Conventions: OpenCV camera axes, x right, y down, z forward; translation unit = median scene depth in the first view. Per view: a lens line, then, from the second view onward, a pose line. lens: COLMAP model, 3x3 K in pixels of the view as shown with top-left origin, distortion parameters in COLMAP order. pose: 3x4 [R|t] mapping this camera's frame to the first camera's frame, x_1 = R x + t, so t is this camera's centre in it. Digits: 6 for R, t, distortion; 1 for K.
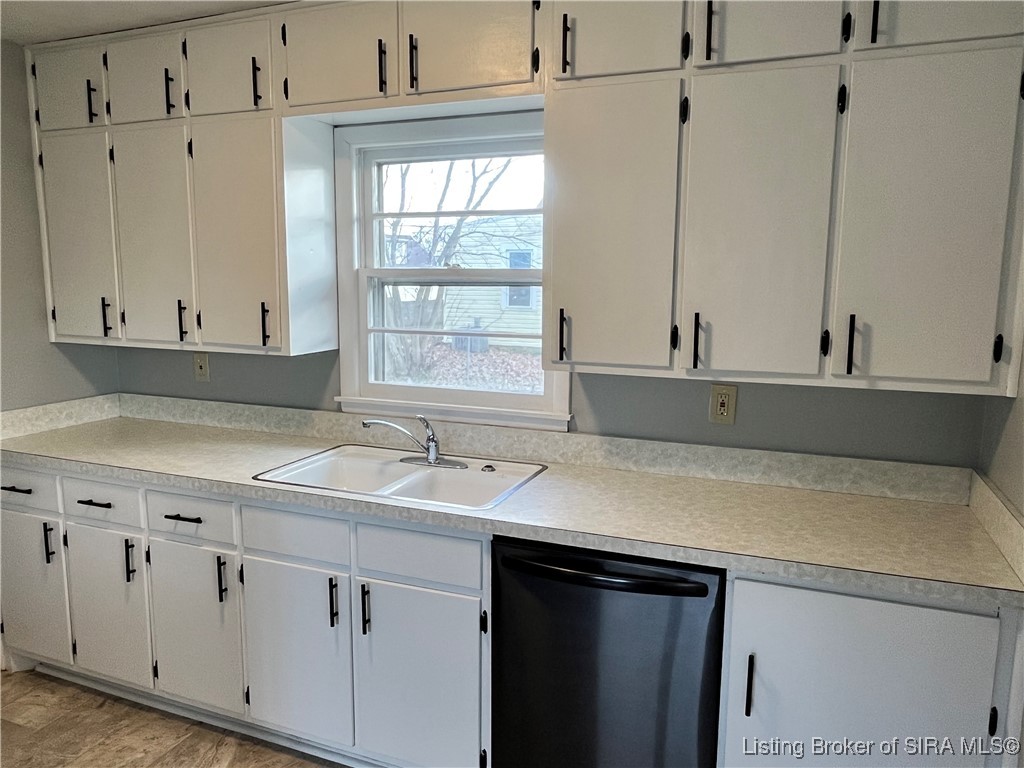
lens RADIAL K [[742.9, 0, 512.0], [0, 742.9, 384.0], [0, 0, 1]] dist [-0.001282, 0.004582]
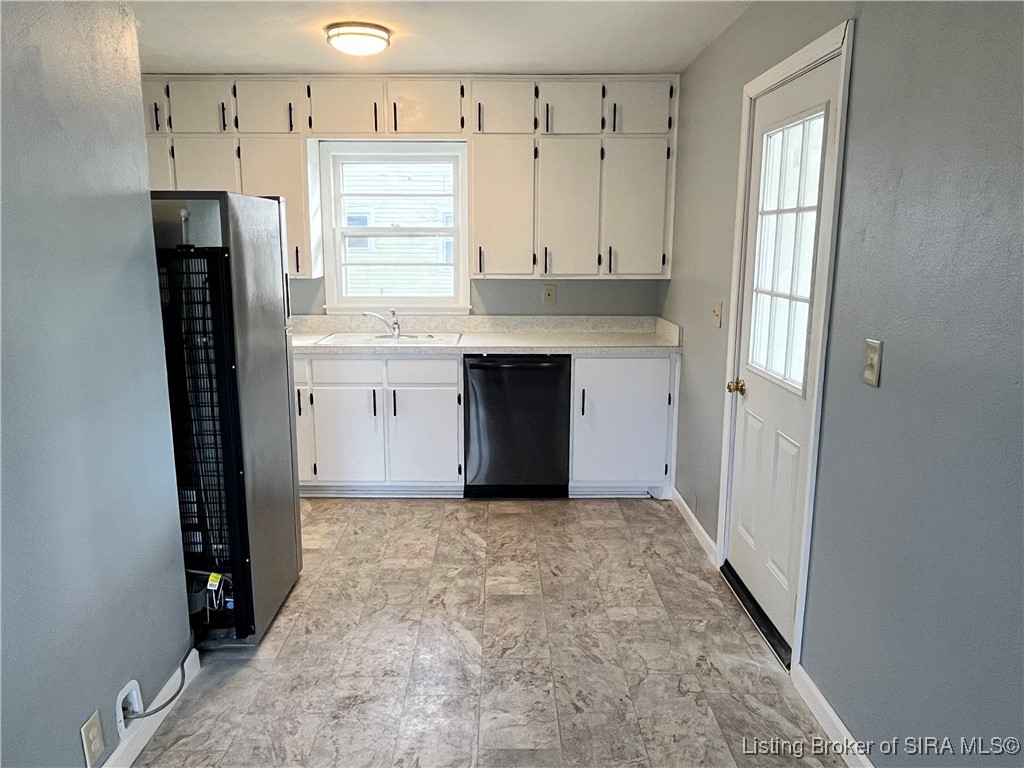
lens RADIAL K [[742.9, 0, 512.0], [0, 742.9, 384.0], [0, 0, 1]] dist [-0.001282, 0.004582]
pose [[0.919547, -0.076166, 0.385529, -0.644208], [0.058831, 0.996663, 0.056581, 0.157923], [-0.388552, -0.029348, 0.920959, -0.885187]]
